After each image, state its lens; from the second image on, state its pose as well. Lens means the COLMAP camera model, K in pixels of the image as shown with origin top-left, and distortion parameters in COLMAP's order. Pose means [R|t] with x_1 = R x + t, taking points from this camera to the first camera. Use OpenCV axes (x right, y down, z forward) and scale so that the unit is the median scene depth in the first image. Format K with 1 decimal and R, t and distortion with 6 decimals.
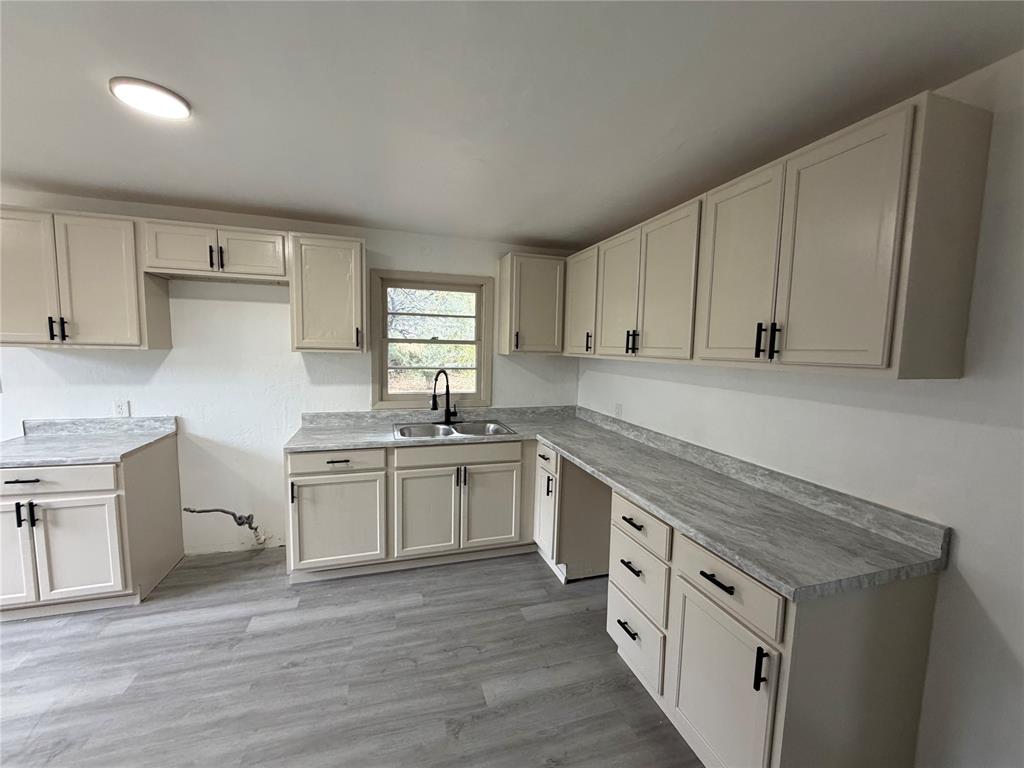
lens RADIAL K [[408.3, 0, 510.2], [0, 408.3, 385.0], [0, 0, 1]] dist [-0.000668, 0.000520]
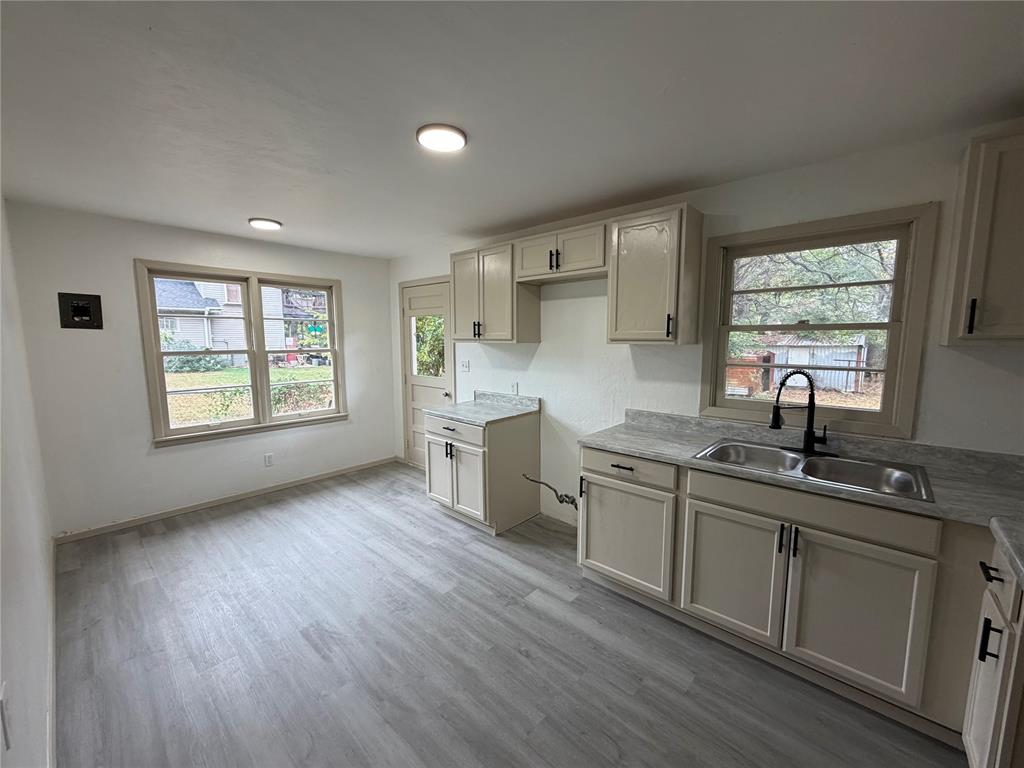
lens RADIAL K [[408.3, 0, 512.2], [0, 408.3, 385.2], [0, 0, 1]] dist [-0.000668, 0.000520]
pose [[0.506344, 0.075449, -0.859025, 0.199762], [-0.067065, 0.996593, 0.048001, -0.015884], [0.859720, 0.033305, 0.509679, 0.330630]]
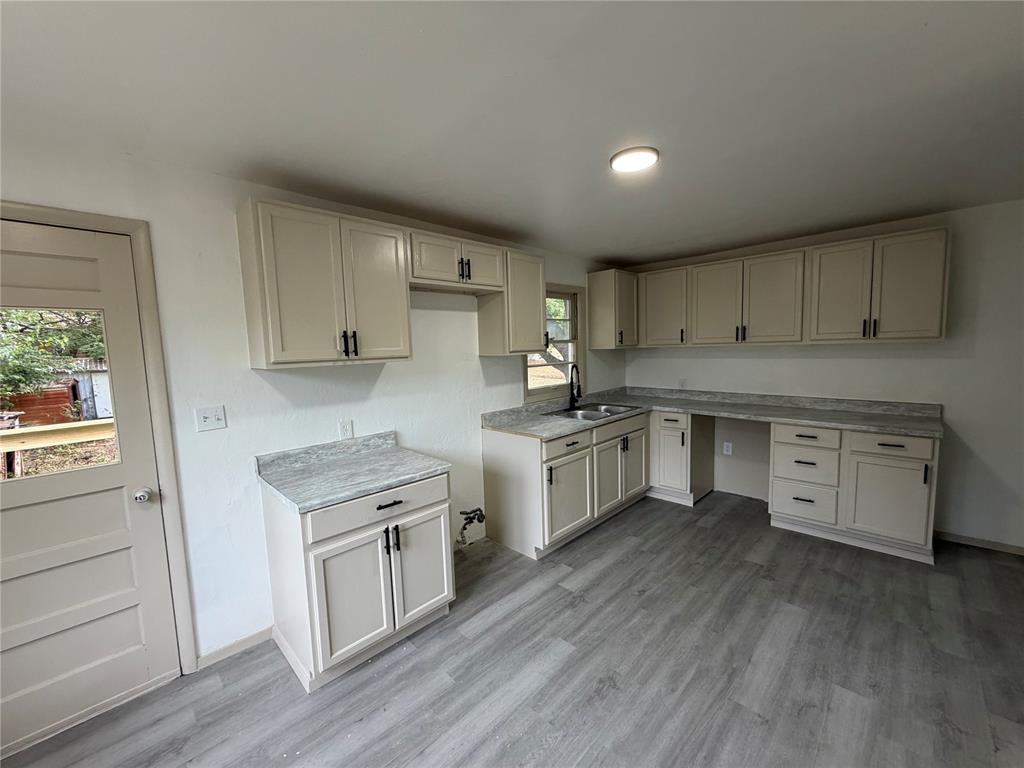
lens RADIAL K [[408.3, 0, 509.5], [0, 408.3, 385.1], [0, 0, 1]] dist [-0.000668, 0.000520]
pose [[0.883814, -0.096605, 0.457755, -1.088827], [0.096436, 0.995055, 0.023803, -0.028888], [-0.457791, 0.023106, 0.888760, 0.020679]]
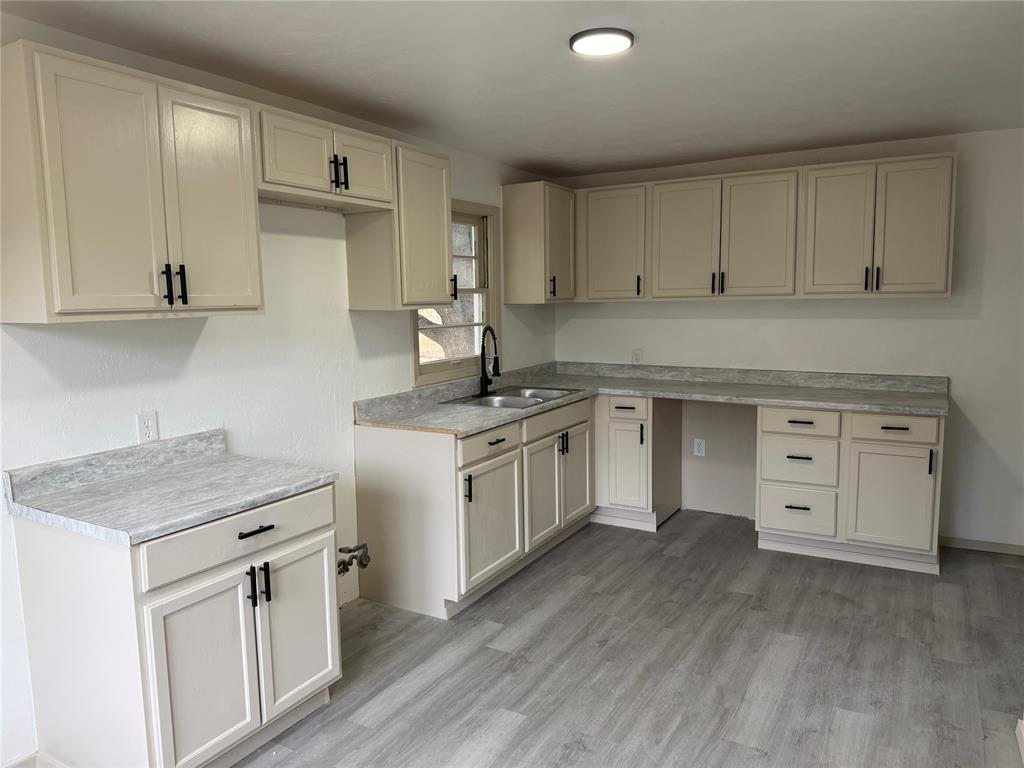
lens RADIAL K [[720.3, 0, 509.6], [0, 720.3, 380.7], [0, 0, 1]] dist [0.051974, -0.061470]
pose [[0.737430, -0.114863, 0.665585, -1.301533], [0.096747, 0.993235, 0.064216, -0.020582], [-0.668458, 0.017039, 0.743554, -0.067641]]
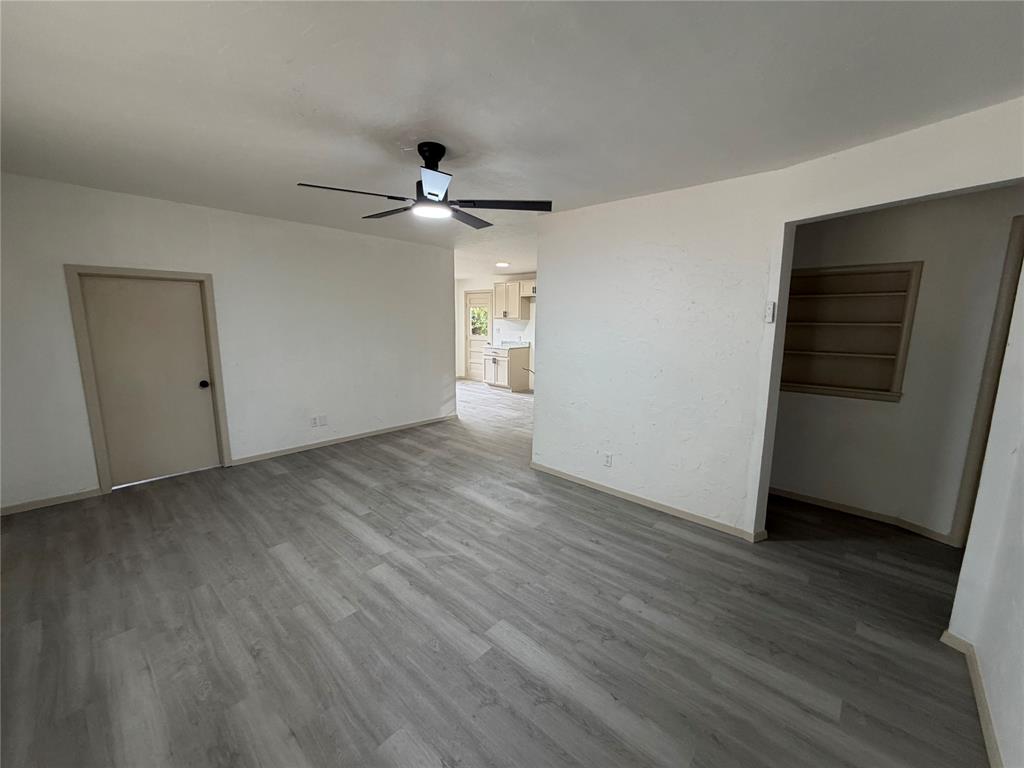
lens RADIAL K [[408.3, 0, 509.0], [0, 408.3, 389.2], [0, 0, 1]] dist [-0.000668, 0.000520]
pose [[0.500727, 0.126063, -0.856377, 1.936533], [-0.077650, 0.991891, 0.100609, 0.144306], [0.862116, 0.016120, 0.506455, -0.744724]]
